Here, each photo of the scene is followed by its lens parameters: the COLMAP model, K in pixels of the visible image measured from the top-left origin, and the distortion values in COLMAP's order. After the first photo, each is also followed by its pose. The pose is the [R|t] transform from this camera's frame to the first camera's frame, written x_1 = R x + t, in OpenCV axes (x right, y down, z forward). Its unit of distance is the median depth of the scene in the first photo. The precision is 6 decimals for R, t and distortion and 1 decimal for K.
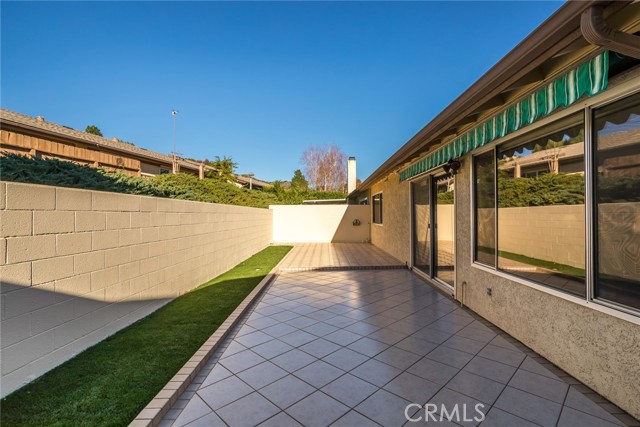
lens RADIAL K [[302.6, 0, 319.0], [0, 302.6, 212.1], [0, 0, 1]] dist [-0.002442, 0.011851]
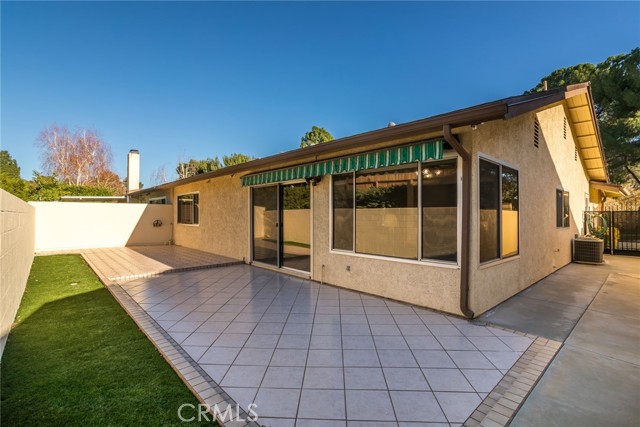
lens RADIAL K [[302.6, 0, 305.2], [0, 302.6, 210.9], [0, 0, 1]] dist [-0.002442, 0.011851]
pose [[0.753936, 0.013663, 0.656805, -0.283760], [-0.010378, 0.999907, -0.008888, -0.000834], [-0.656866, -0.000116, 0.754008, 0.008061]]
